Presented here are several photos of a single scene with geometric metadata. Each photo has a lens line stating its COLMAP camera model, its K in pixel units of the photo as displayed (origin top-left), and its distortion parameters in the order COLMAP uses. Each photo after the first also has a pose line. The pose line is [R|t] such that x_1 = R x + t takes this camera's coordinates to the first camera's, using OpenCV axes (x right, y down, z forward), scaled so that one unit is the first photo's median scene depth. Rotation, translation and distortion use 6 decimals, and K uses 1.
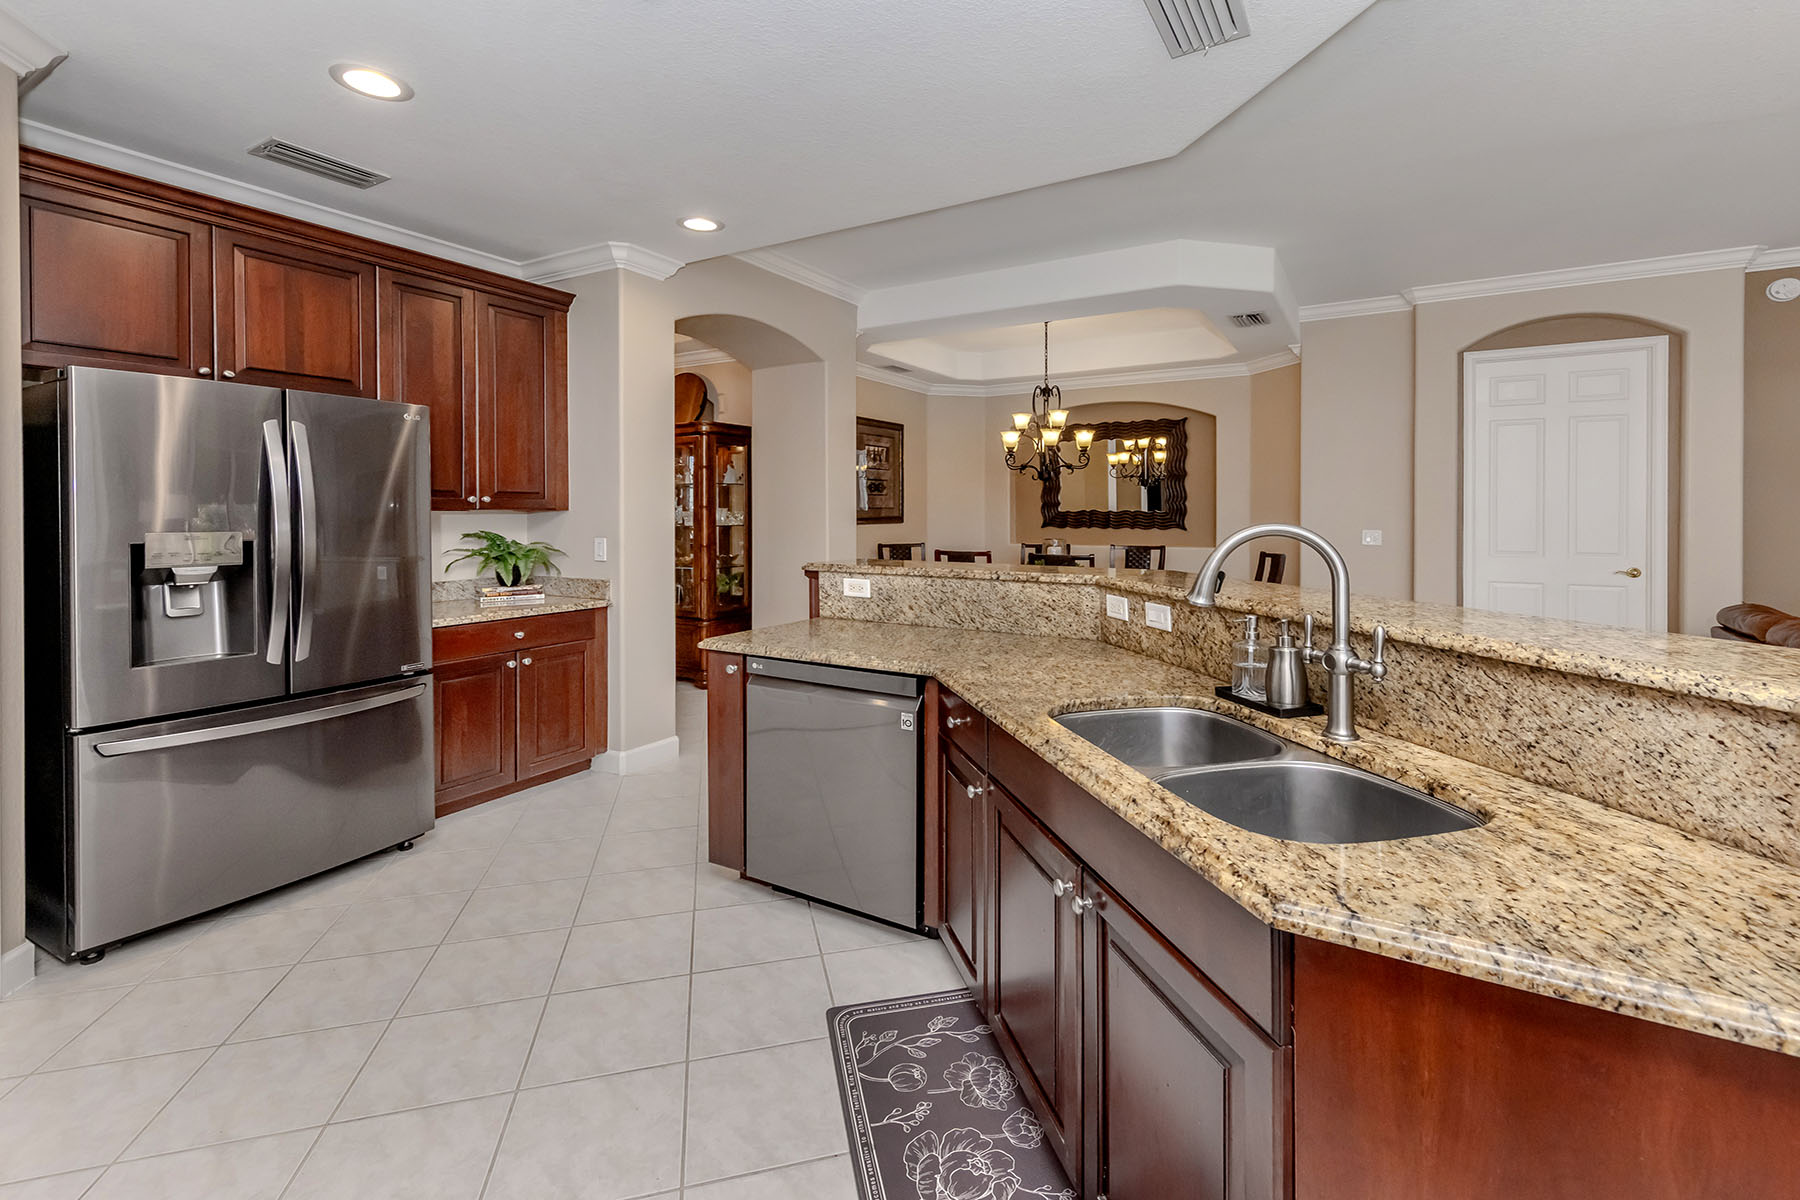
lens RADIAL K [[793.7, 0, 930.3], [0, 793.7, 522.8], [0, 0, 1]] dist [0.005003, -0.000372]
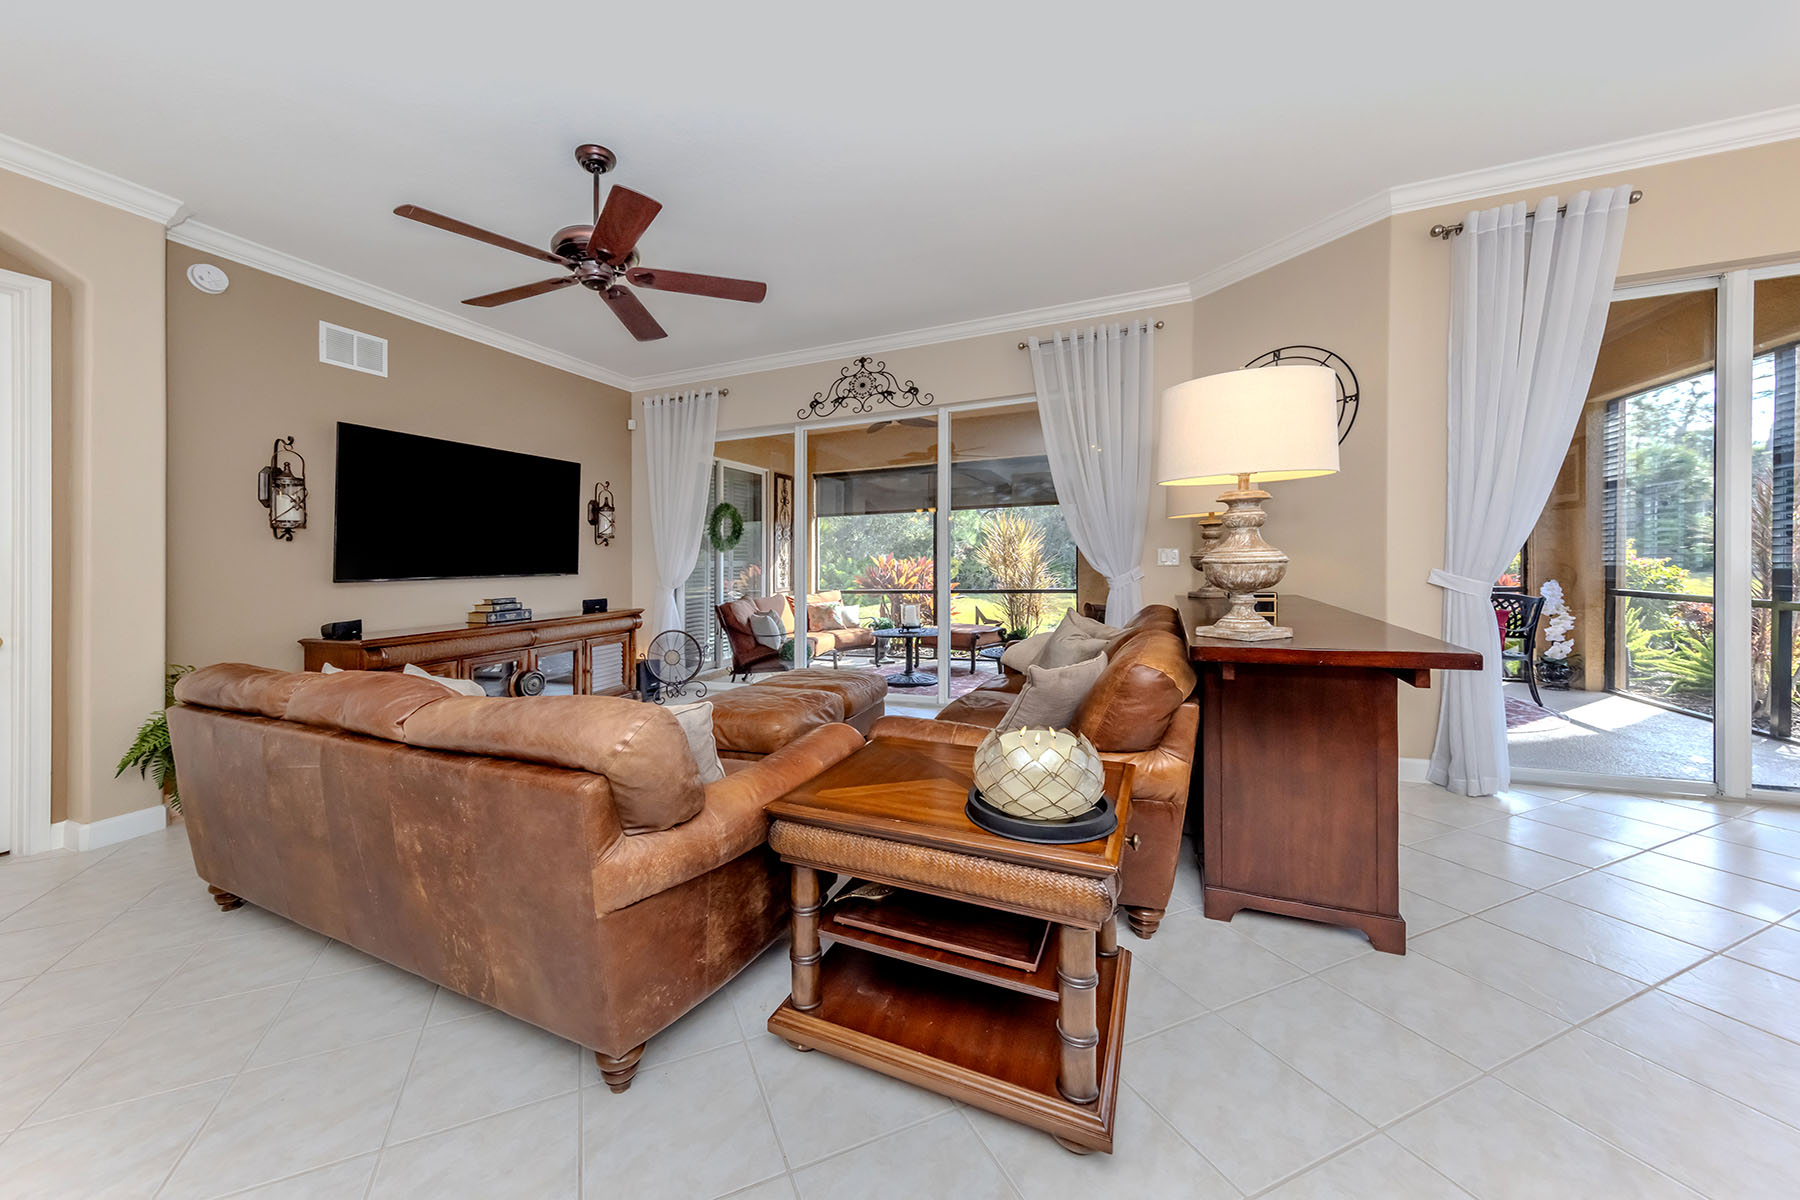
lens RADIAL K [[655.6, 0, 843.3], [0, 655.6, 563.8], [0, 0, 1]] dist [0.017916, 0.000042]
pose [[-0.114337, 0.000240, 0.993442, 0.378474], [0.040508, 0.999169, 0.004421, 0.032597], [-0.992616, 0.040748, -0.114252, 0.541182]]
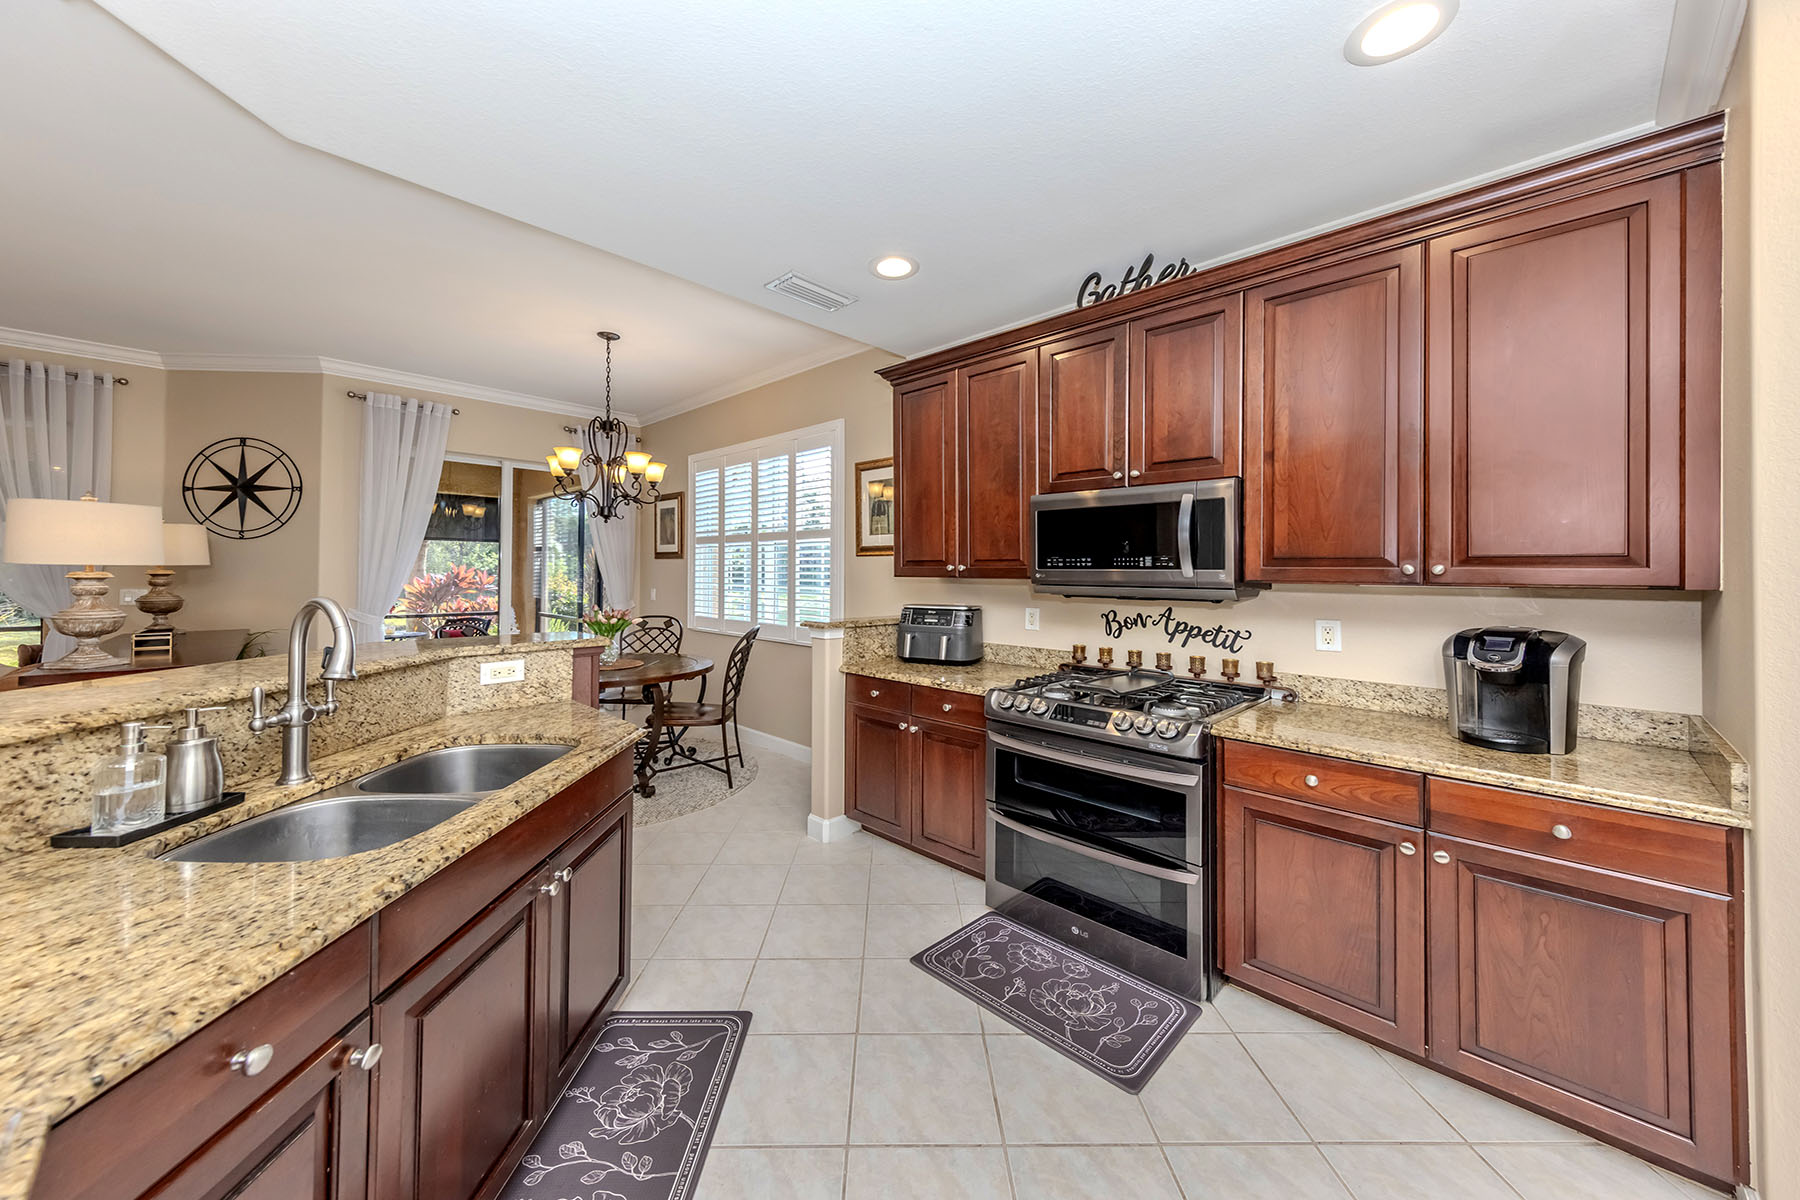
lens RADIAL K [[645.9, 0, 900.3], [0, 645.9, 574.3], [0, 0, 1]] dist [0.008759, -0.000121]
pose [[-0.967540, -0.008710, 0.252568, -0.219824], [-0.005142, 0.999878, 0.014781, -0.019019], [-0.252666, 0.013002, -0.967466, 0.656450]]
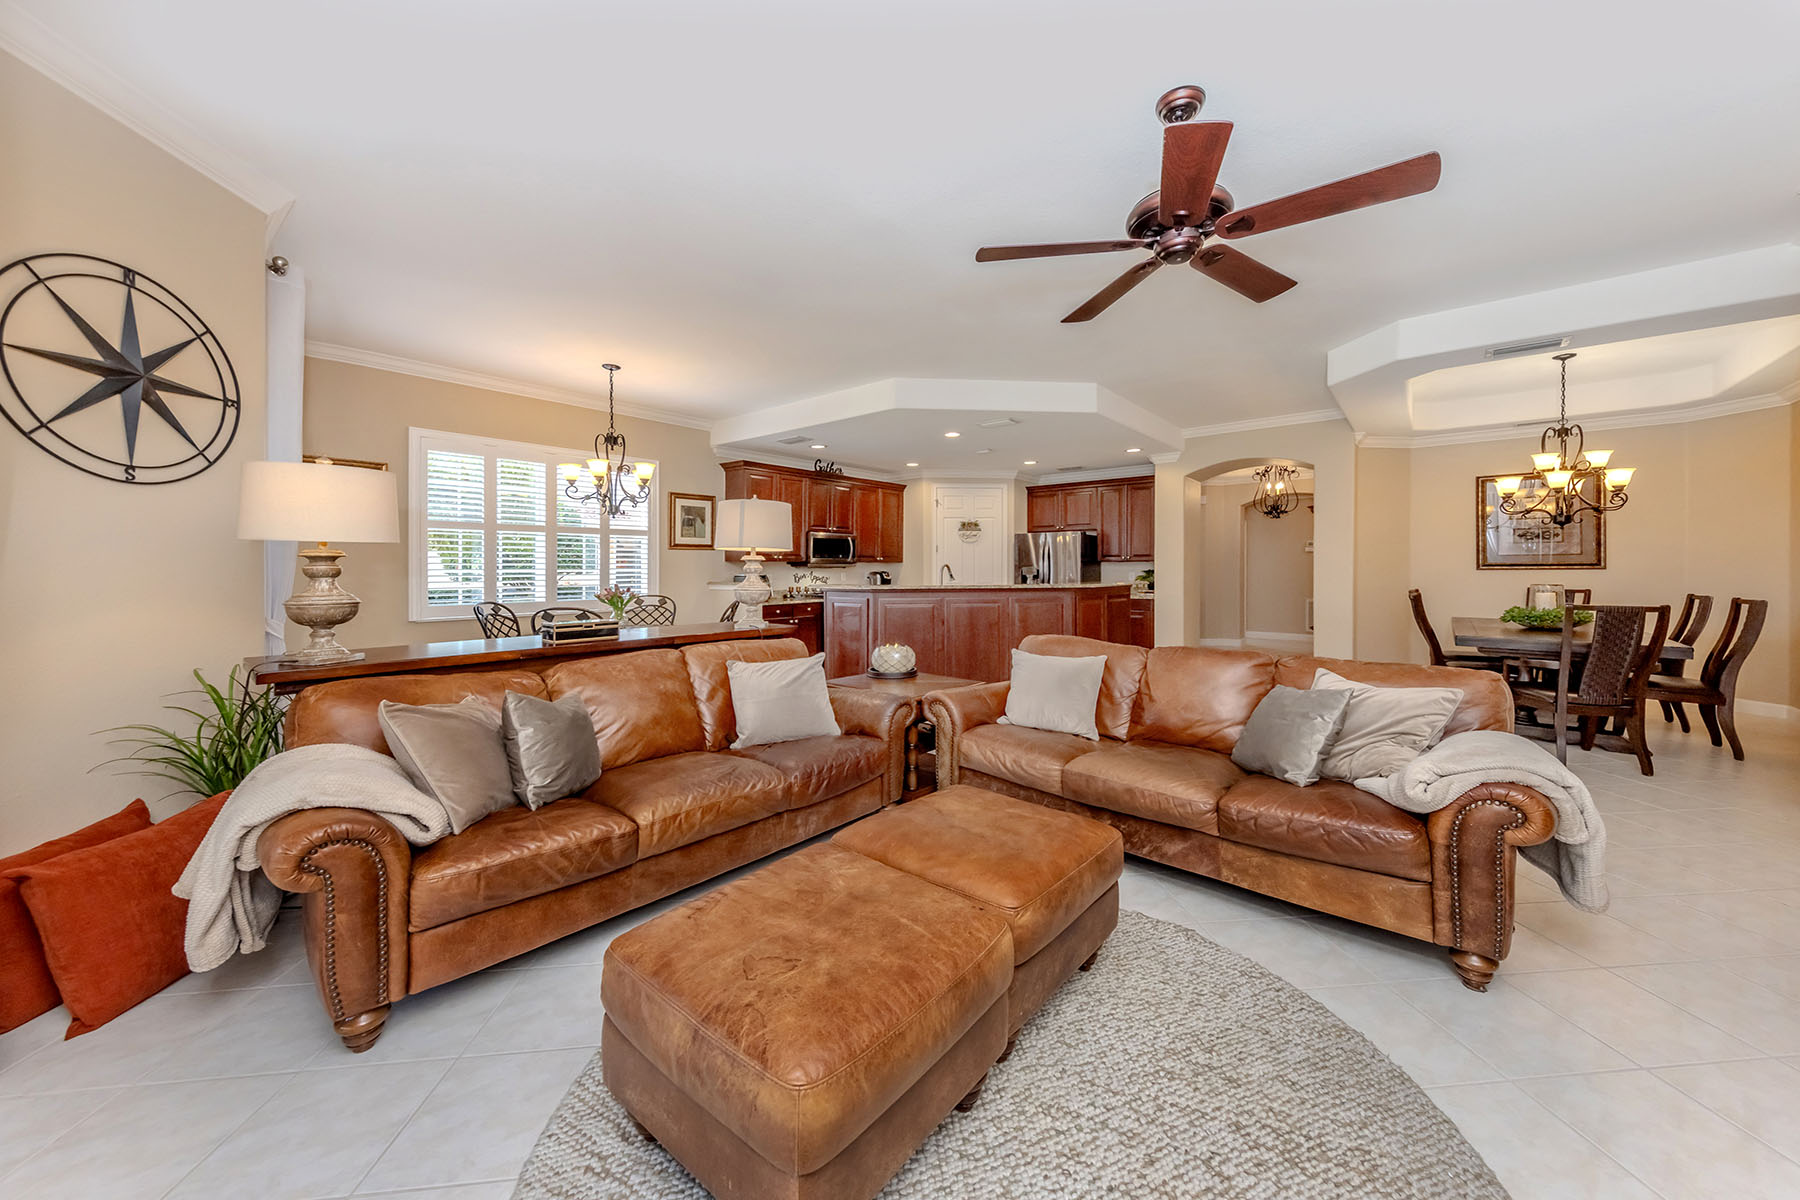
lens RADIAL K [[646.0, 0, 908.0], [0, 646.0, 588.7], [0, 0, 1]] dist [0.006314, -0.000165]
pose [[-0.168120, 0.033206, -0.985207, 1.715017], [-0.008668, 0.999344, 0.035162, 0.006592], [0.985728, 0.014451, -0.167722, 0.567974]]
